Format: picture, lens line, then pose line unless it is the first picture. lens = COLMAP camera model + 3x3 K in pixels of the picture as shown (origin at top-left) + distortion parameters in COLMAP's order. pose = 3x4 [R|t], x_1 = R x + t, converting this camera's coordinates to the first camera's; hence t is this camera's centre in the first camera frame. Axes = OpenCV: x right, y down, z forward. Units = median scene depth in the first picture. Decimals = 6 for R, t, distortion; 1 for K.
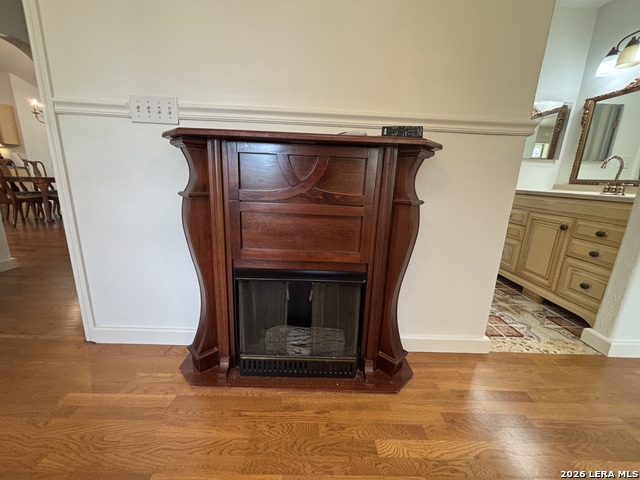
lens RADIAL K [[259.6, 0, 316.9], [0, 259.6, 240.5], [0, 0, 1]] dist [0.003400, -0.001213]
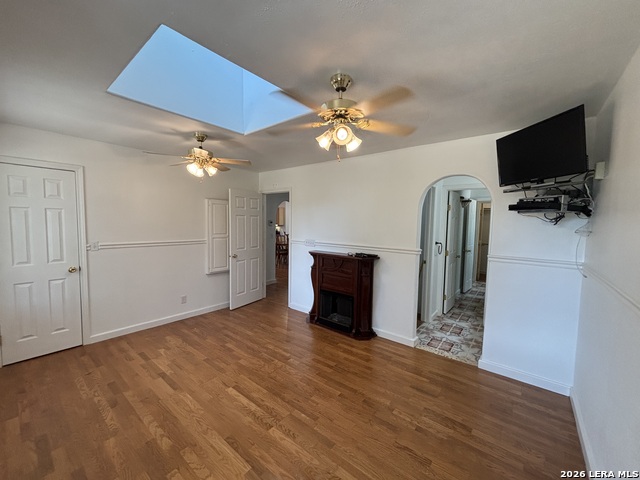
lens RADIAL K [[259.6, 0, 317.2], [0, 259.6, 241.6], [0, 0, 1]] dist [0.003400, -0.001213]
pose [[0.764606, 0.023012, -0.644087, 1.142702], [-0.135541, 0.982754, -0.125791, -0.046441], [0.630084, 0.183480, 0.754539, -1.074084]]
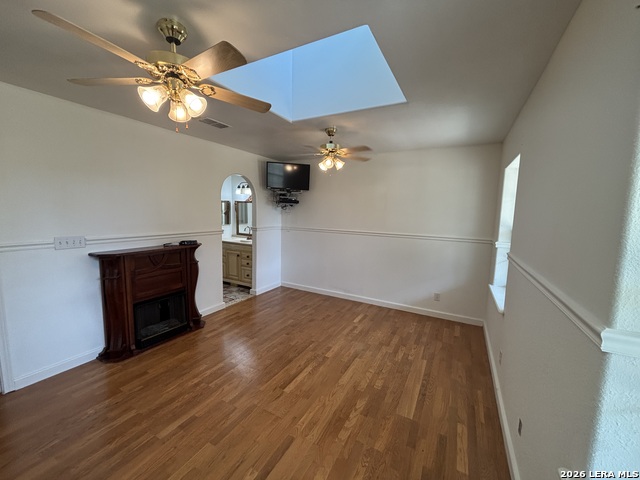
lens RADIAL K [[259.6, 0, 320.4], [0, 259.6, 240.4], [0, 0, 1]] dist [0.003400, -0.001213]
pose [[0.494970, -0.127624, 0.859487, -0.901507], [0.197273, 0.979830, 0.031886, -0.124876], [-0.846220, 0.153771, 0.510163, -1.100791]]
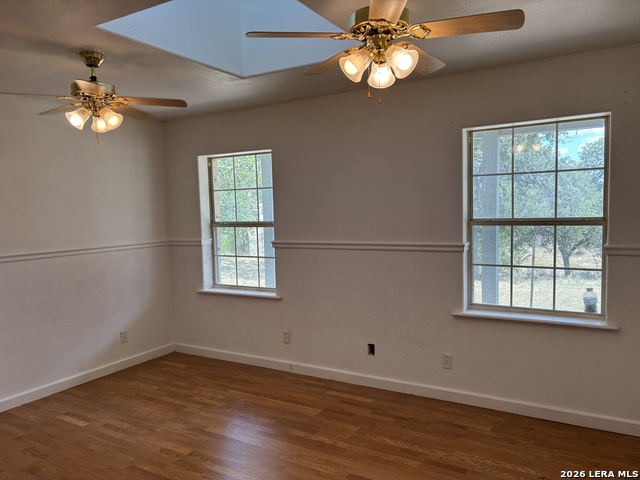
lens RADIAL K [[486.8, 0, 313.3], [0, 486.8, 239.6], [0, 0, 1]] dist [0.056260, -0.042229]
pose [[-0.847665, -0.053520, 0.527826, -0.886658], [0.115681, 0.952314, 0.282339, -0.536249], [-0.517767, 0.300388, -0.801052, 0.665192]]
